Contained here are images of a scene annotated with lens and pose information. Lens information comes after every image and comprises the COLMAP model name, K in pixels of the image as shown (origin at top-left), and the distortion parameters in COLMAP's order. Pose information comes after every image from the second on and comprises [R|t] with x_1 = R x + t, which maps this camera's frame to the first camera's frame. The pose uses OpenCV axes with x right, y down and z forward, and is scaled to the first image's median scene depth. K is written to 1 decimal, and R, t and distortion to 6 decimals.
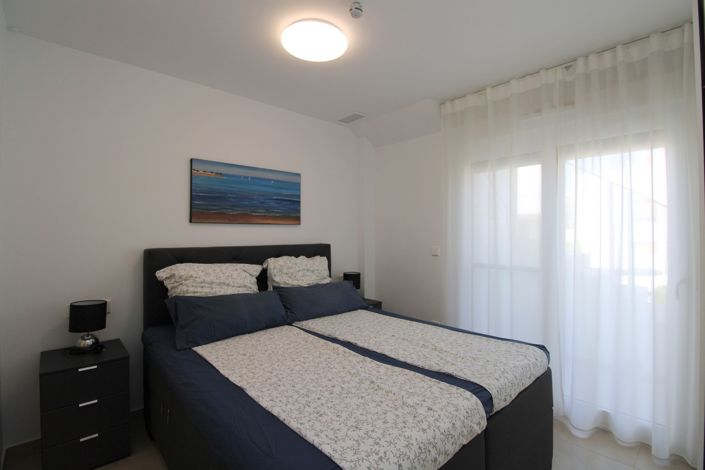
lens RADIAL K [[328.0, 0, 357.8], [0, 328.0, 227.9], [0, 0, 1]] dist [-0.000689, -0.012499]
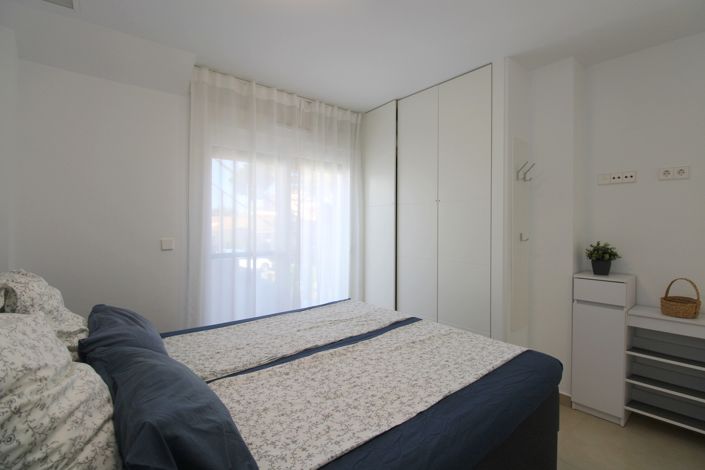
lens RADIAL K [[328.0, 0, 357.8], [0, 328.0, 227.9], [0, 0, 1]] dist [-0.000689, -0.012499]
pose [[0.057719, -0.001640, 0.998332, -0.604534], [-0.020543, 0.999785, 0.002830, 0.023533], [-0.998121, -0.020672, 0.057673, 0.585030]]
